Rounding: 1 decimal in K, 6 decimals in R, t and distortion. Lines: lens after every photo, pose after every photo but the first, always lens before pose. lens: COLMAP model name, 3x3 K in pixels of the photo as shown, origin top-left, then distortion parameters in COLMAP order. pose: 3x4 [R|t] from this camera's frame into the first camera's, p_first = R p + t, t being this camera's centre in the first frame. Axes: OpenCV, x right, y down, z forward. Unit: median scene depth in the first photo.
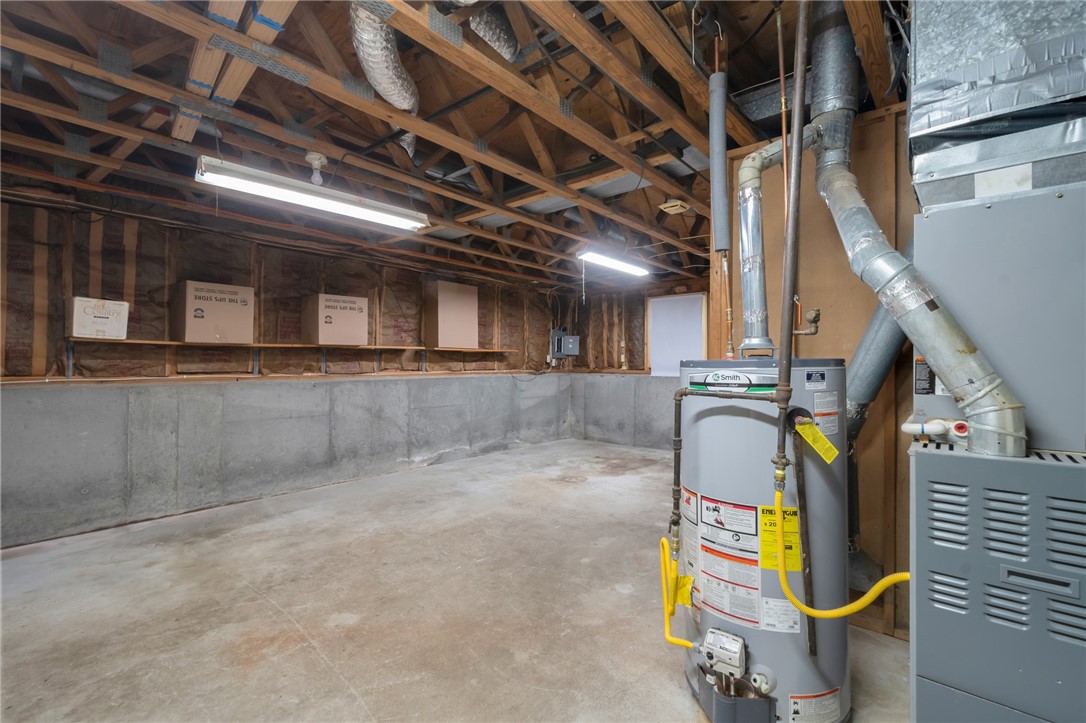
lens RADIAL K [[482.2, 0, 551.9], [0, 482.2, 360.3], [0, 0, 1]] dist [0.003463, -0.000078]
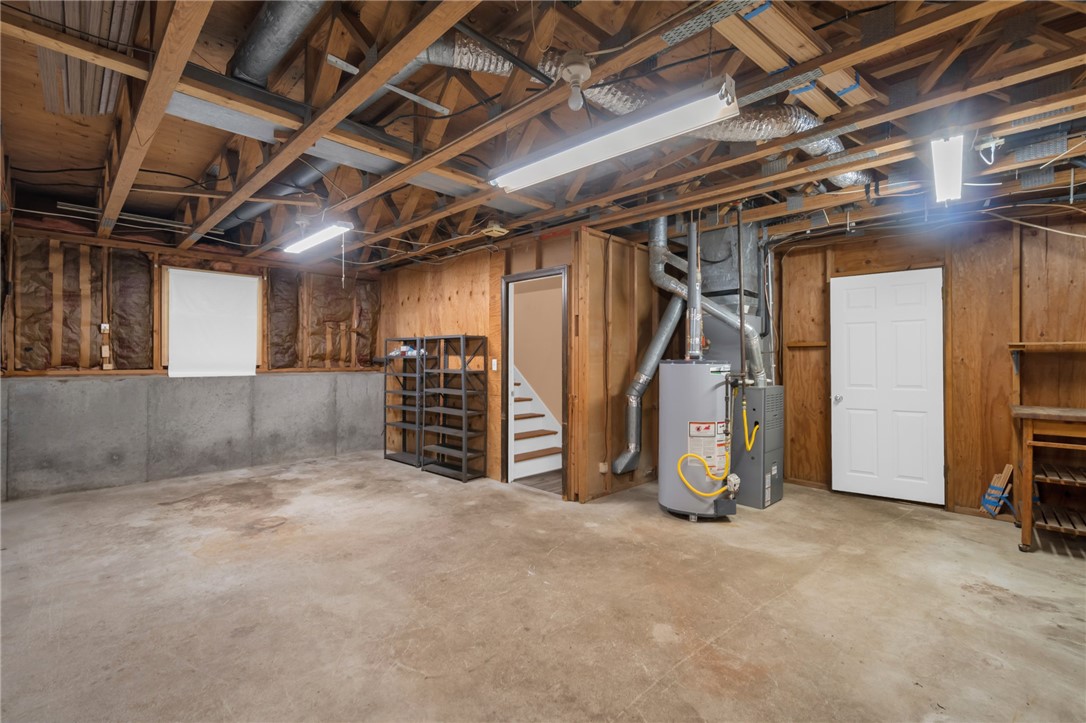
lens RADIAL K [[482.2, 0, 551.9], [0, 482.2, 360.3], [0, 0, 1]] dist [0.003463, -0.000078]
pose [[0.065984, -0.005356, 0.997806, -0.895857], [-0.007914, 0.999951, 0.005891, -0.002139], [-0.997789, -0.008286, 0.065938, 0.749281]]
